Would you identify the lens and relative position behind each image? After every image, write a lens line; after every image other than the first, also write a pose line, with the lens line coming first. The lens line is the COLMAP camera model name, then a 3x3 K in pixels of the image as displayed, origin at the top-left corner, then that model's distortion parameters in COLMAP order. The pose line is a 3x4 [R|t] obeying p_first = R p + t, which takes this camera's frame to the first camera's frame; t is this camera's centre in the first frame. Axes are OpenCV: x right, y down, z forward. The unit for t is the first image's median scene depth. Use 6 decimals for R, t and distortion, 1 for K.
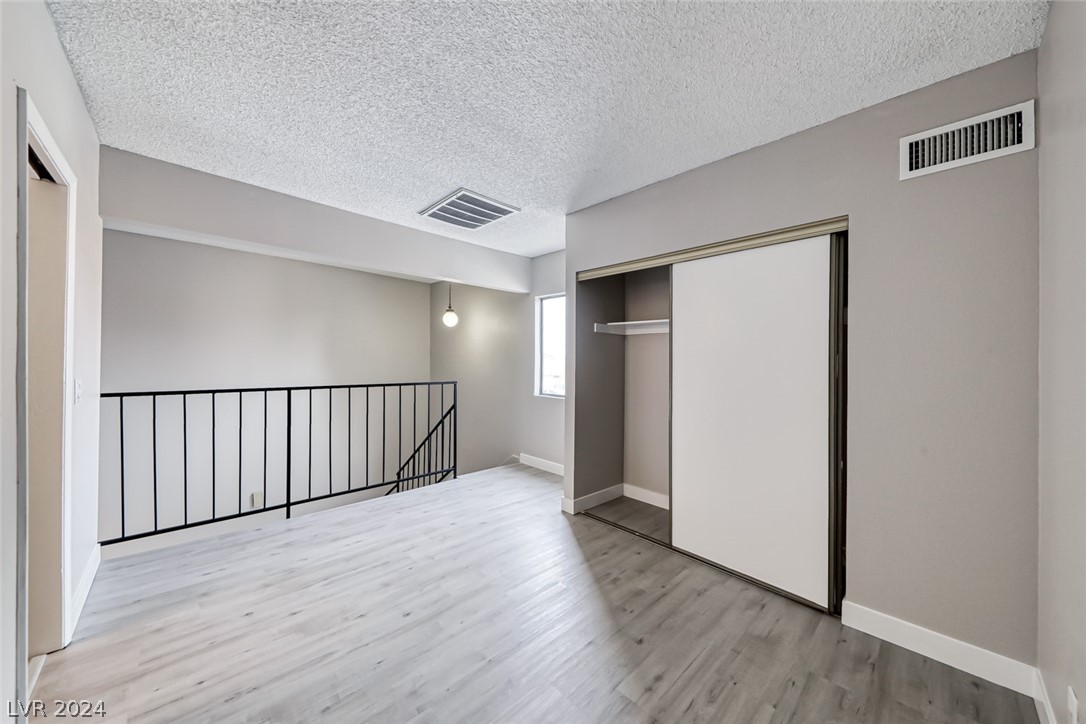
lens RADIAL K [[371.1, 0, 543.0], [0, 371.1, 362.0], [0, 0, 1]] dist [-0.010939, -0.000207]
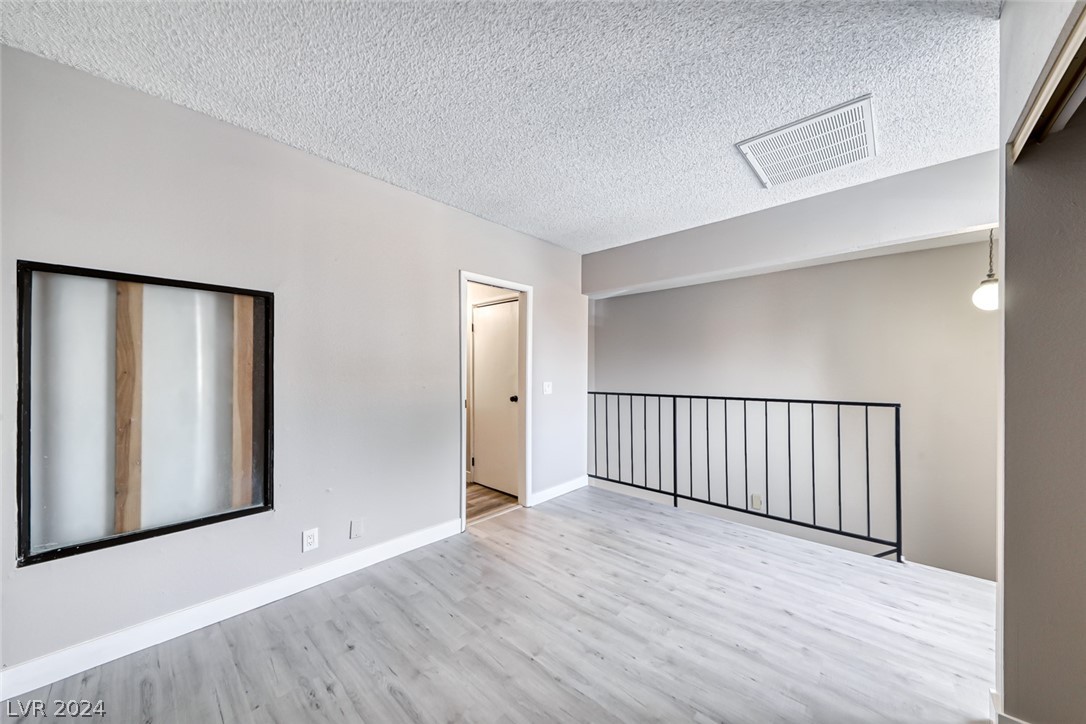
lens RADIAL K [[377.0, 0, 544.5], [0, 377.0, 369.7], [0, 0, 1]] dist [0.016215, -0.000225]
pose [[0.067907, -0.015485, -0.997572, 0.641433], [0.001720, 0.999880, -0.015404, 0.007416], [0.997690, -0.000669, 0.067925, 0.654654]]
